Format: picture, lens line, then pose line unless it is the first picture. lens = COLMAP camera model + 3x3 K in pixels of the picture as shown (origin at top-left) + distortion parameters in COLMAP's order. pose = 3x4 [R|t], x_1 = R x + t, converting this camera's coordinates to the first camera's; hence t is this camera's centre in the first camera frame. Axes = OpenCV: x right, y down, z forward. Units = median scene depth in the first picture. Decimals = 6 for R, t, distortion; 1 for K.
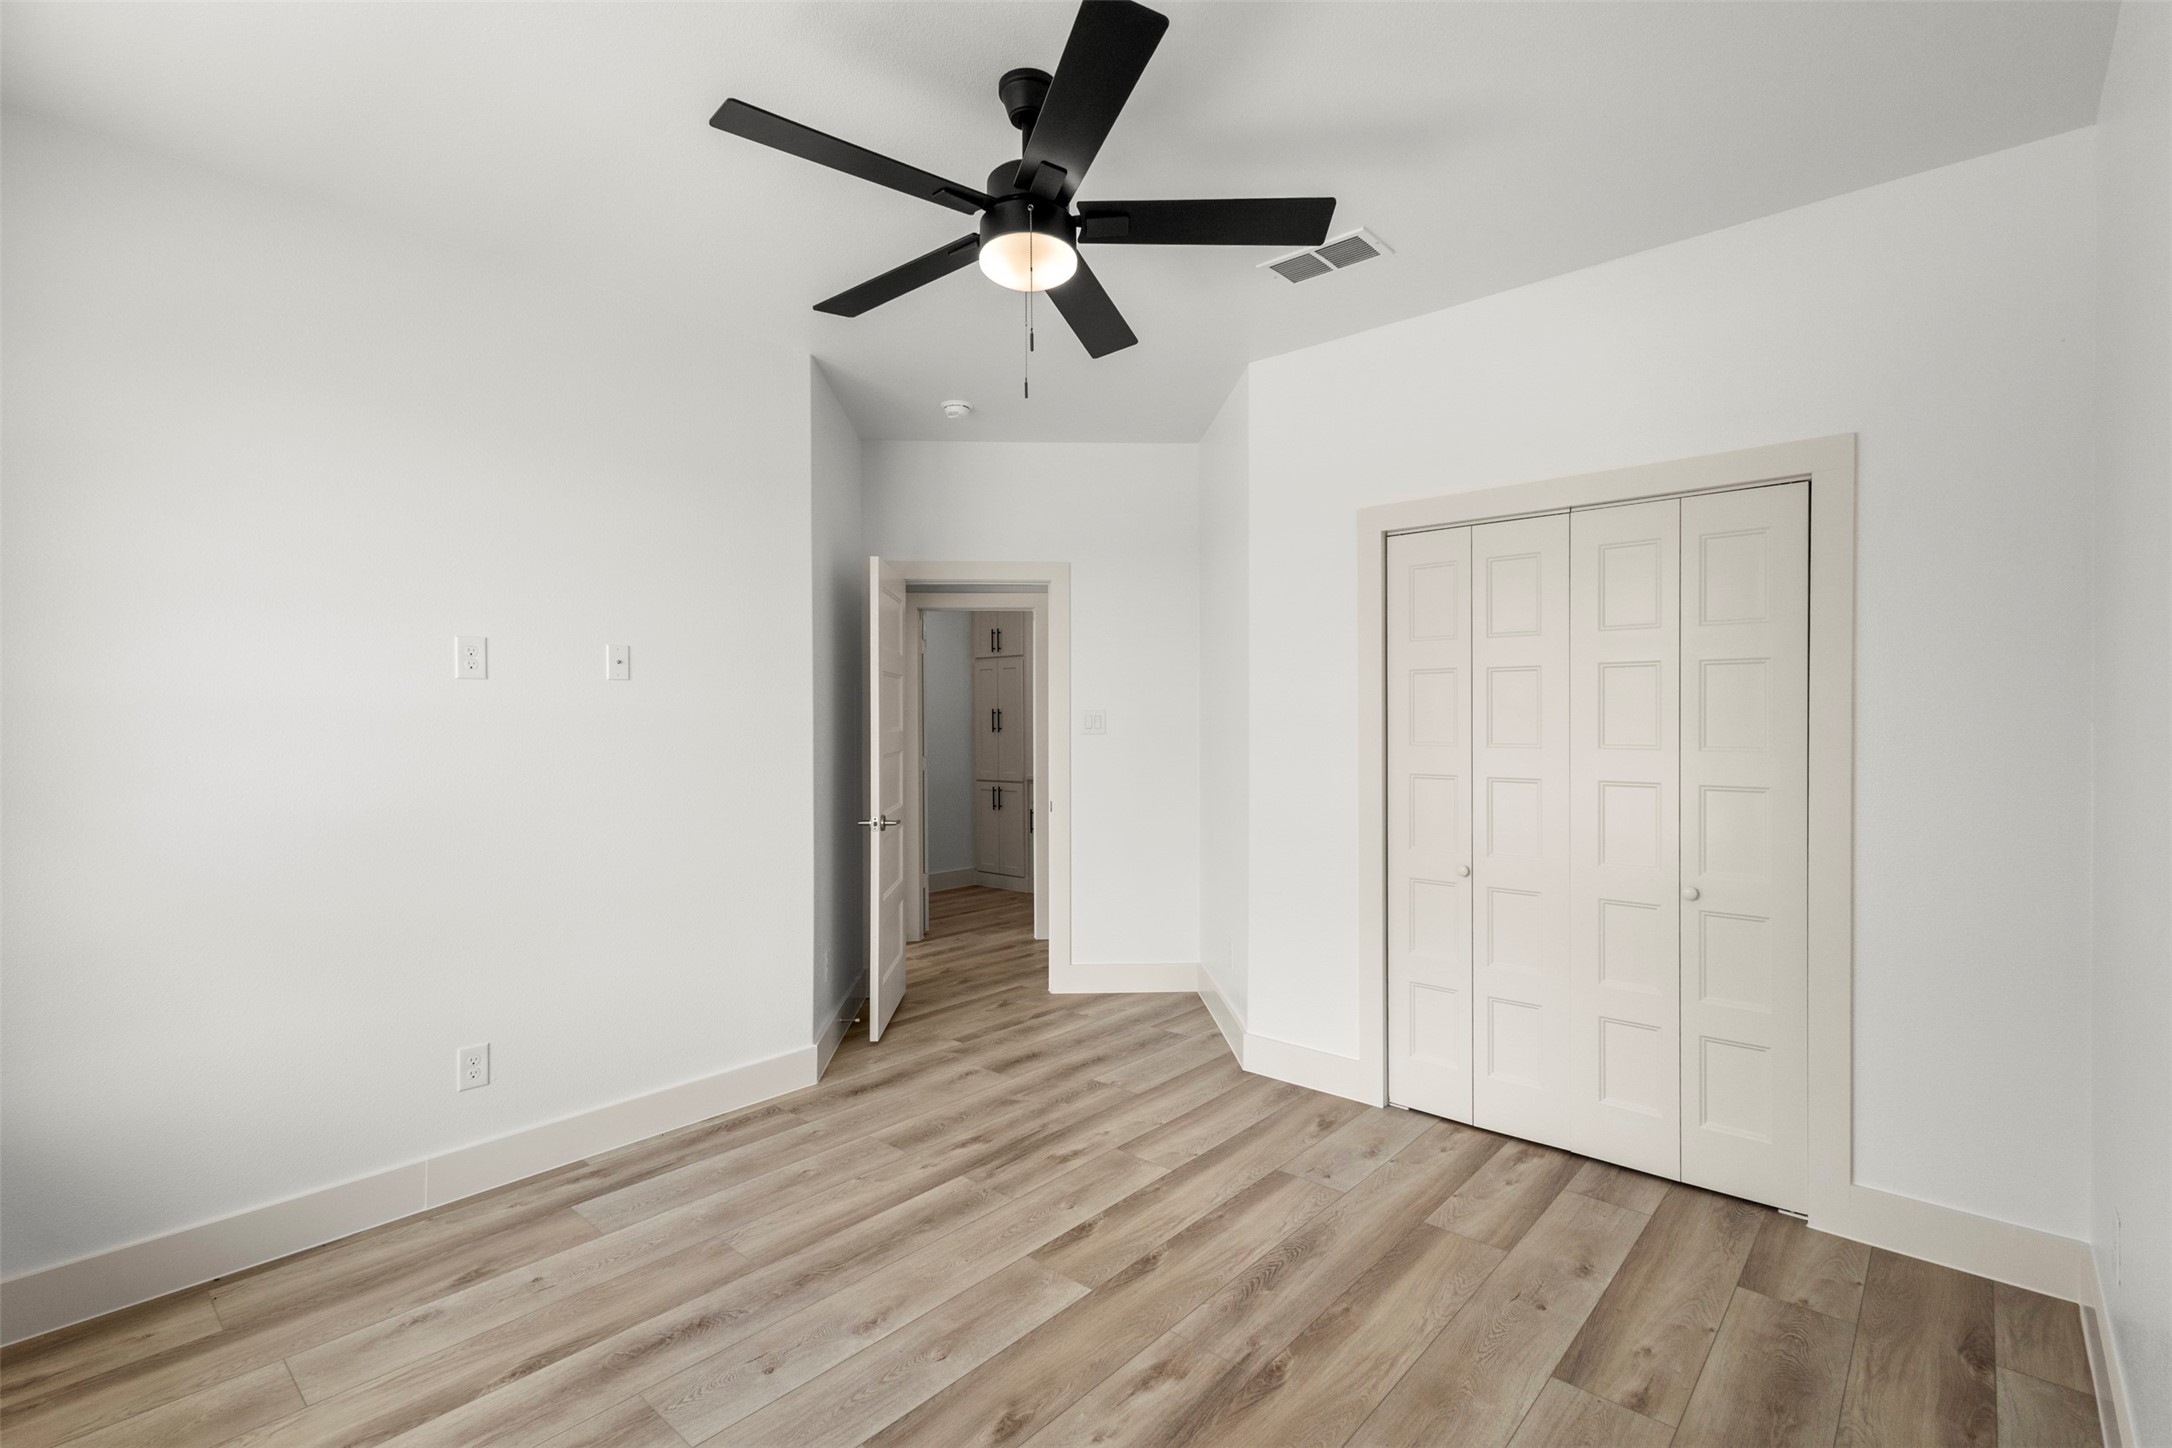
lens RADIAL K [[996.2, 0, 1084.4], [0, 996.2, 718.4], [0, 0, 1]] dist [0.007045, -0.000398]
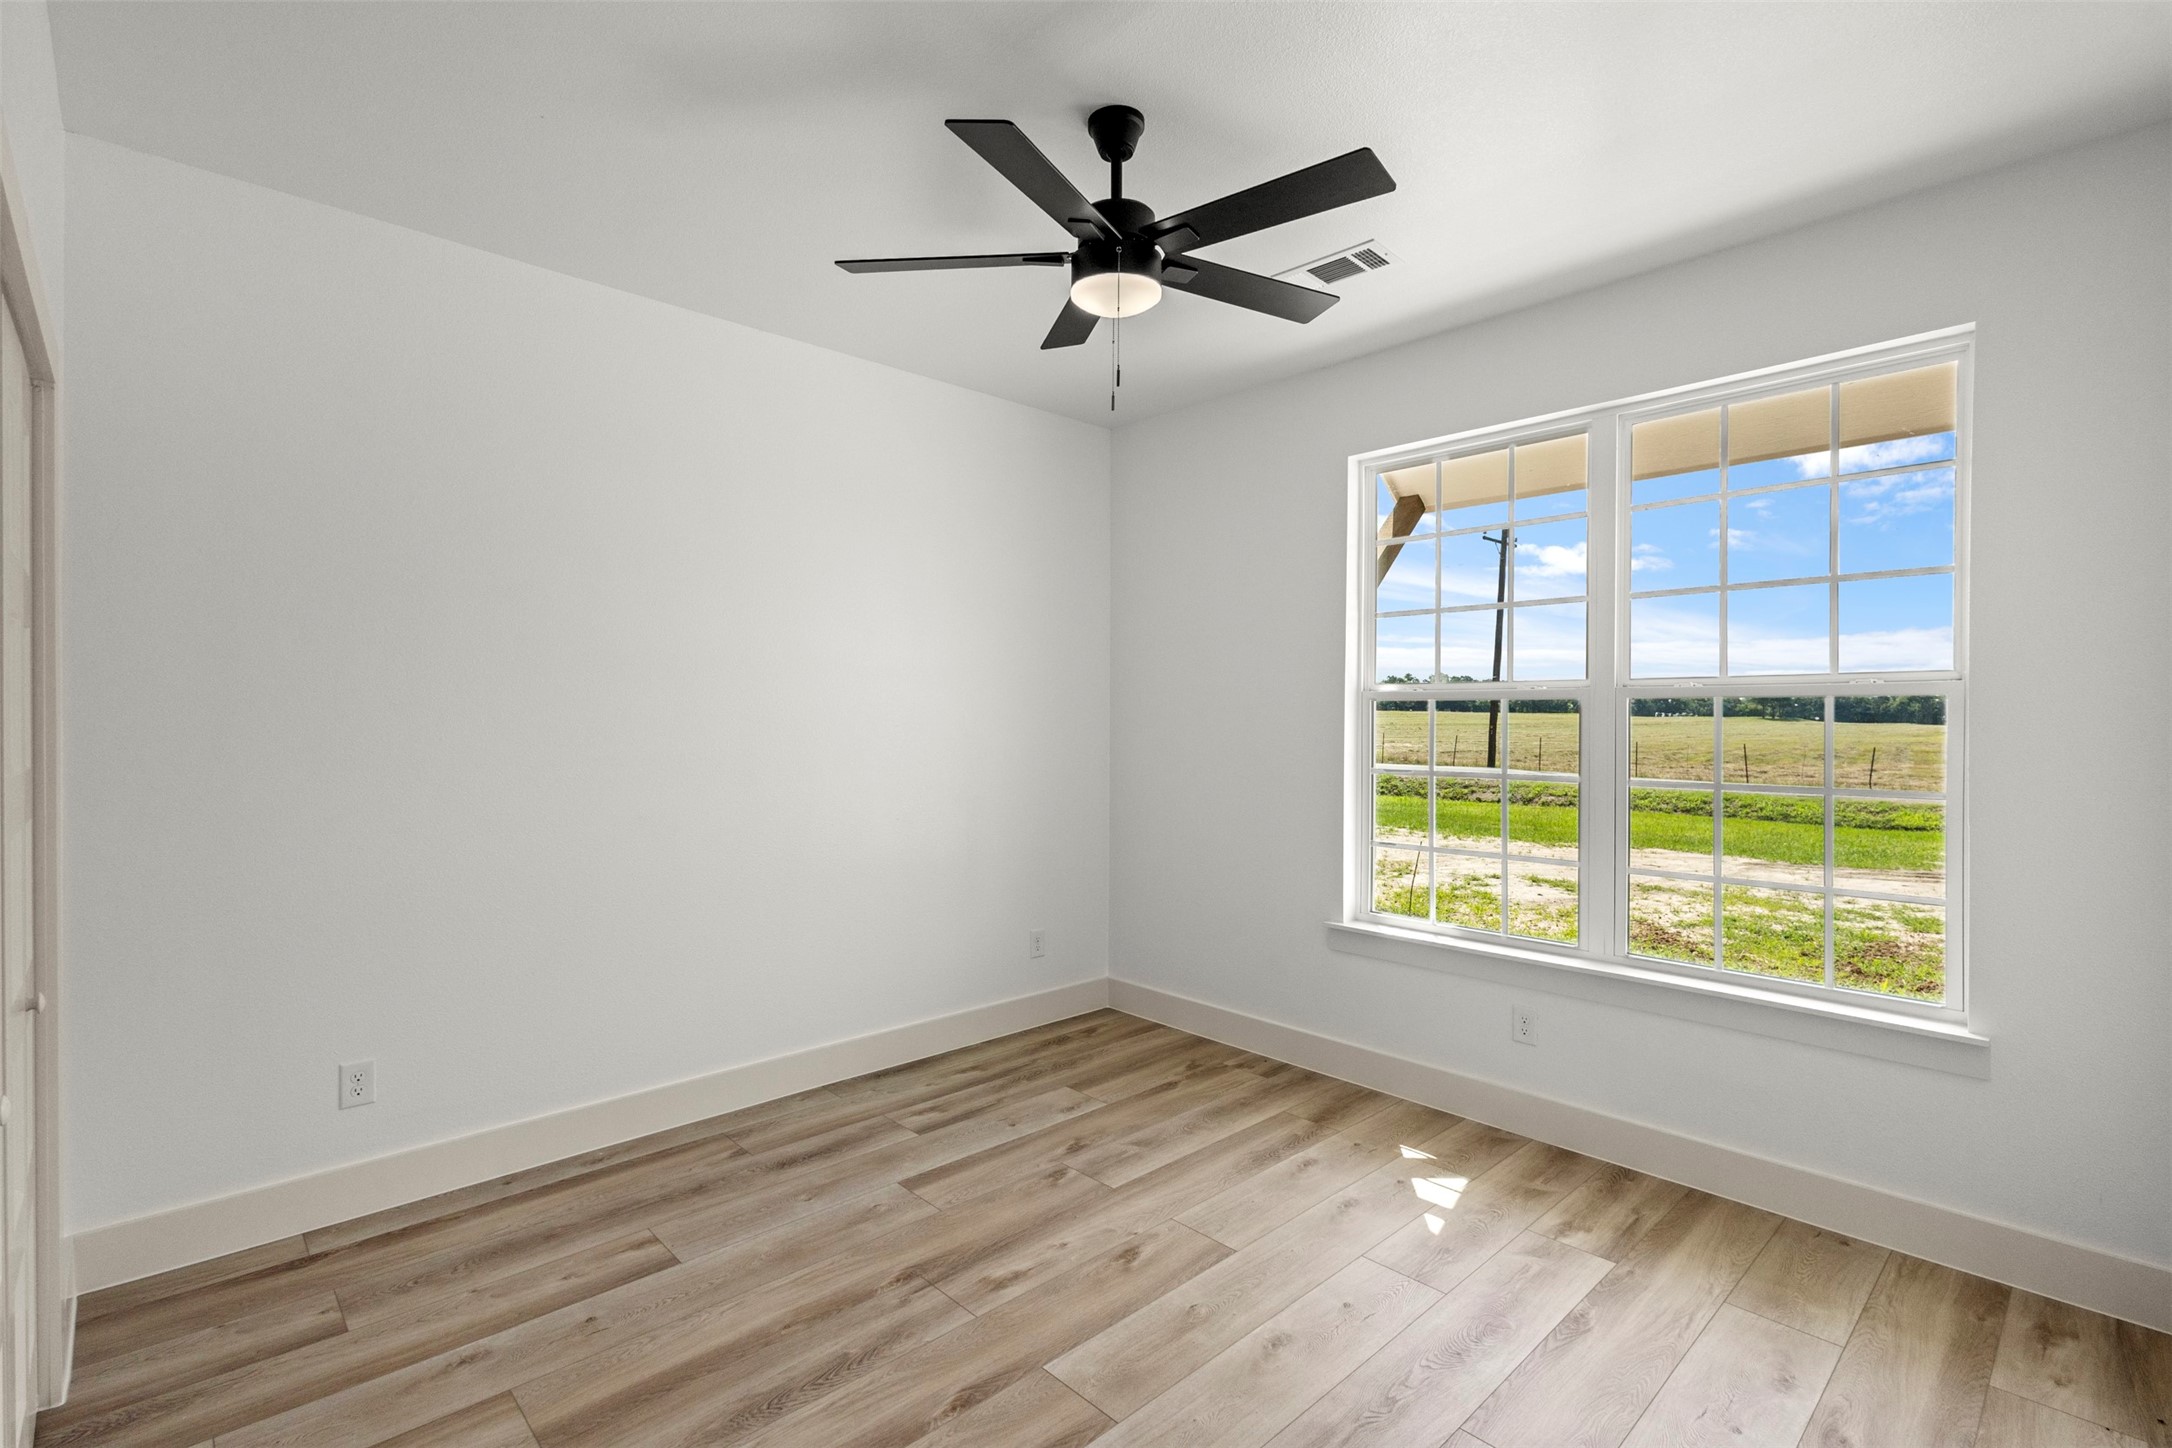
lens RADIAL K [[996.2, 0, 1084.4], [0, 996.2, 718.4], [0, 0, 1]] dist [0.007045, -0.000398]
pose [[-0.996440, -0.001568, 0.084293, -0.109094], [-0.001220, 0.999991, 0.004180, -0.003911], [-0.084298, 0.004062, -0.996432, 1.993700]]
